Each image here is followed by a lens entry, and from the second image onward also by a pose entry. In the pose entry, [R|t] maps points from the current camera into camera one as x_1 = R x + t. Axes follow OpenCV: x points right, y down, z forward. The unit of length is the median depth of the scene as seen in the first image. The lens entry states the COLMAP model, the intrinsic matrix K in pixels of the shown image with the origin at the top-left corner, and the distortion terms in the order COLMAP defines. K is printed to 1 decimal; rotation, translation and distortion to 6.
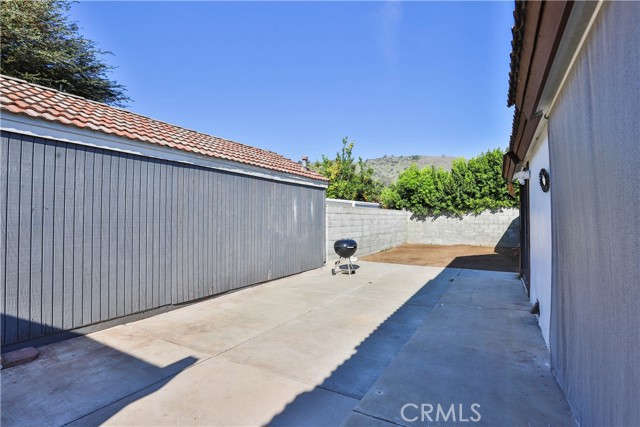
lens RADIAL K [[309.9, 0, 320.0], [0, 309.9, 213.5], [0, 0, 1]] dist [-0.018574, 0.000570]
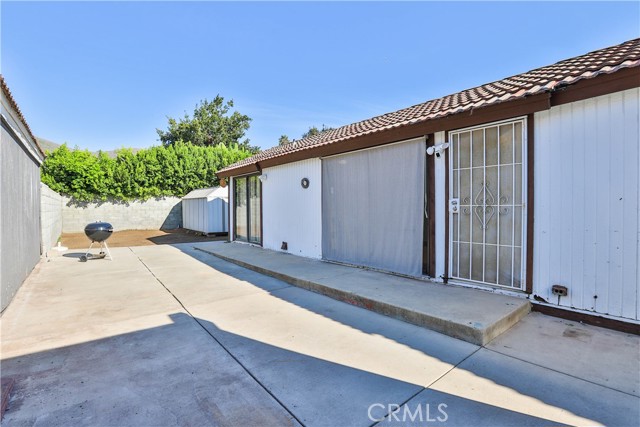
lens RADIAL K [[302.8, 0, 320.0], [0, 302.8, 213.5], [0, 0, 1]] dist [-0.017089, 0.000154]
pose [[0.352556, -0.018555, 0.935607, -0.288602], [-0.011031, 0.999652, 0.023981, 0.013741], [-0.935726, -0.018775, 0.352228, 0.022672]]
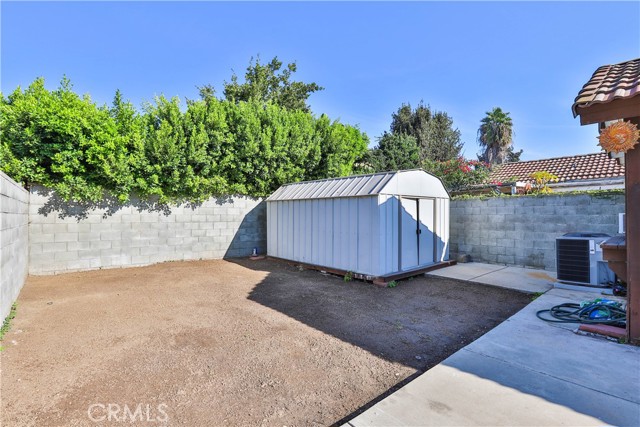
lens RADIAL K [[302.8, 0, 320.0], [0, 302.8, 213.5], [0, 0, 1]] dist [-0.017089, 0.000154]
pose [[0.326032, 0.005942, 0.945340, 0.057274], [-0.013732, 0.999905, -0.001550, 0.016579], [-0.945259, -0.012476, 0.326083, 0.616027]]
